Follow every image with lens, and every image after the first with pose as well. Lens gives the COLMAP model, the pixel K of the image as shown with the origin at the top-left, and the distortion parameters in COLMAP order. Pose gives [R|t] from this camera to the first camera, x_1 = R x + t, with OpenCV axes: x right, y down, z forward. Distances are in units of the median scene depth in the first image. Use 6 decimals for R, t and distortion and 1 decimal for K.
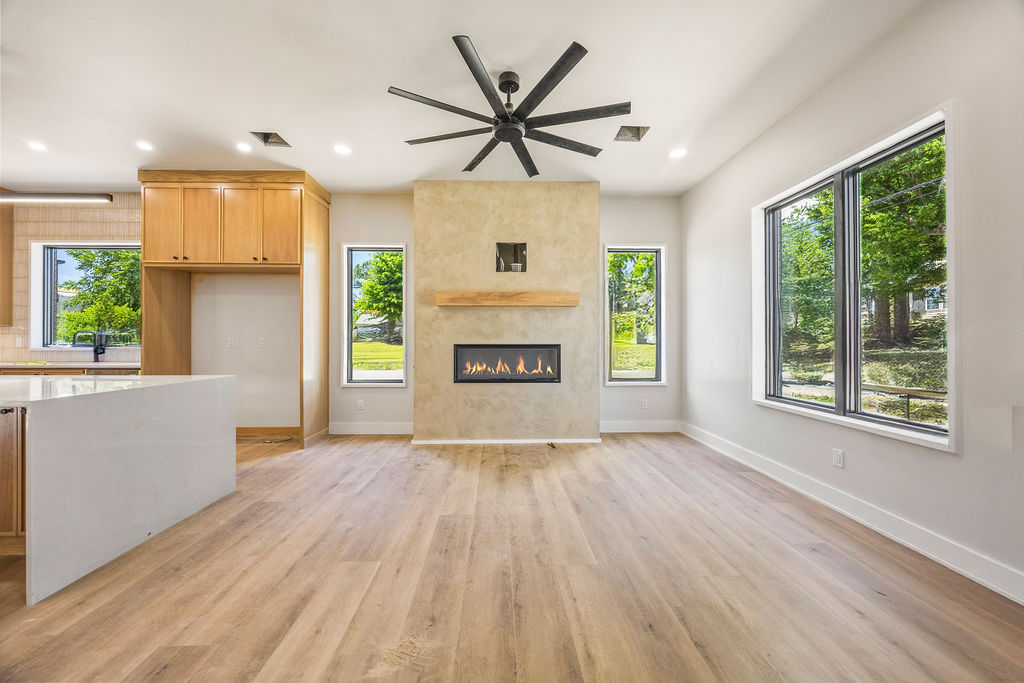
lens RADIAL K [[385.9, 0, 508.7], [0, 385.9, 339.1], [0, 0, 1]] dist [-0.006988, 0.000203]
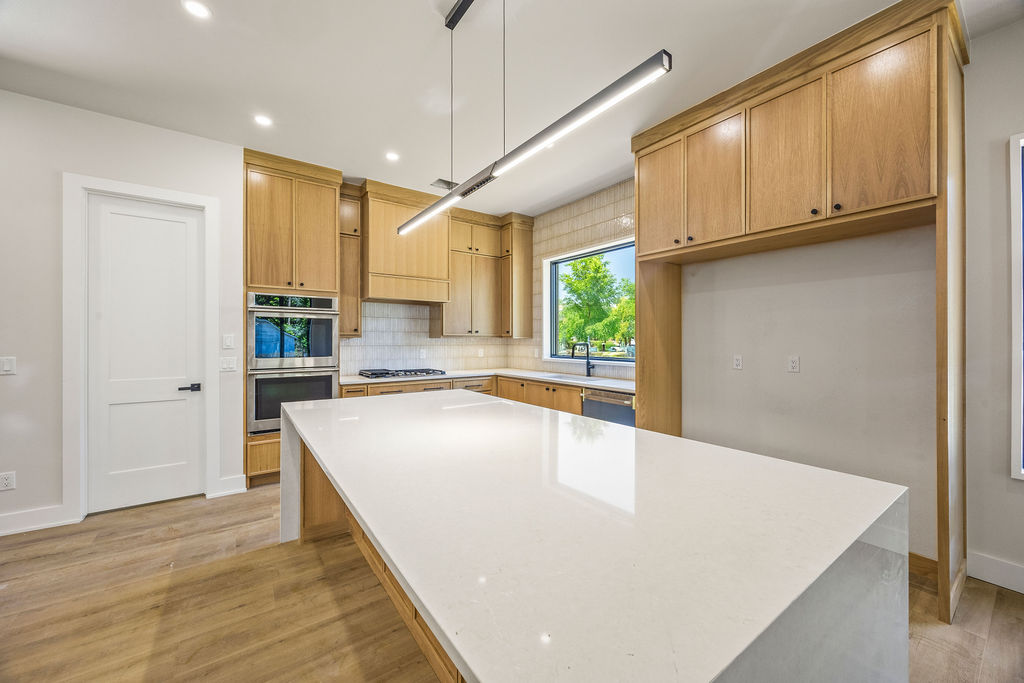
lens RADIAL K [[385.9, 0, 508.7], [0, 385.9, 339.1], [0, 0, 1]] dist [-0.006988, 0.000203]
pose [[0.555956, -0.002176, -0.831209, -0.424068], [0.003314, 0.999994, -0.000401, -0.032699], [0.831205, -0.002531, 0.555961, 0.331566]]
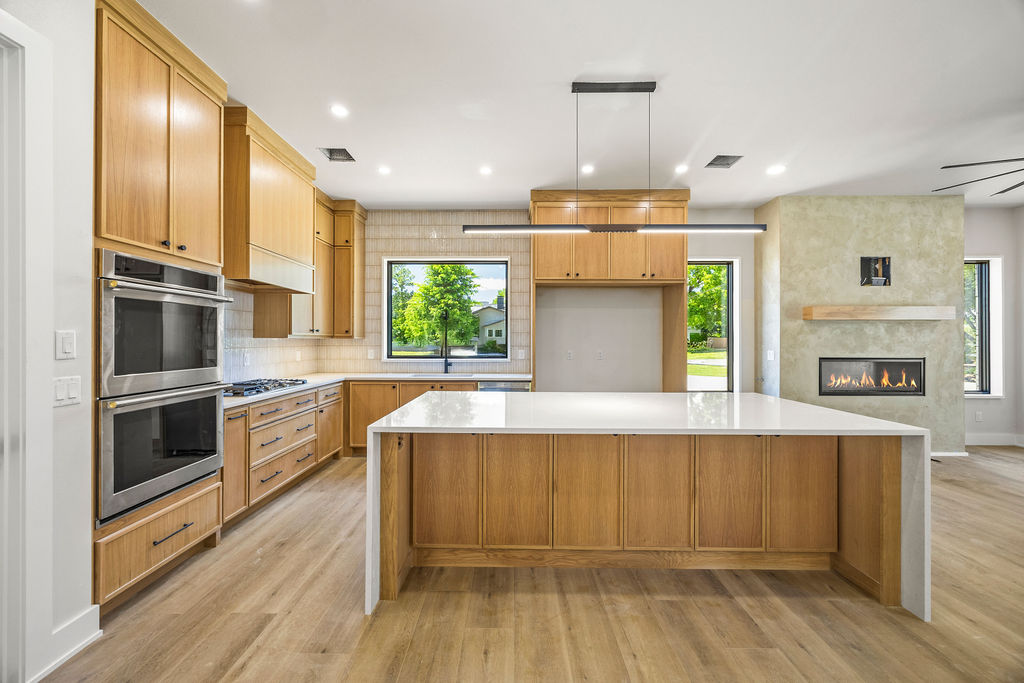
lens RADIAL K [[385.9, 0, 508.7], [0, 385.9, 339.1], [0, 0, 1]] dist [-0.006988, 0.000203]
pose [[0.999039, 0.000201, -0.043833, -0.908319], [-0.000188, 1.000000, 0.000299, -0.034913], [0.043833, -0.000290, 0.999039, -0.043690]]
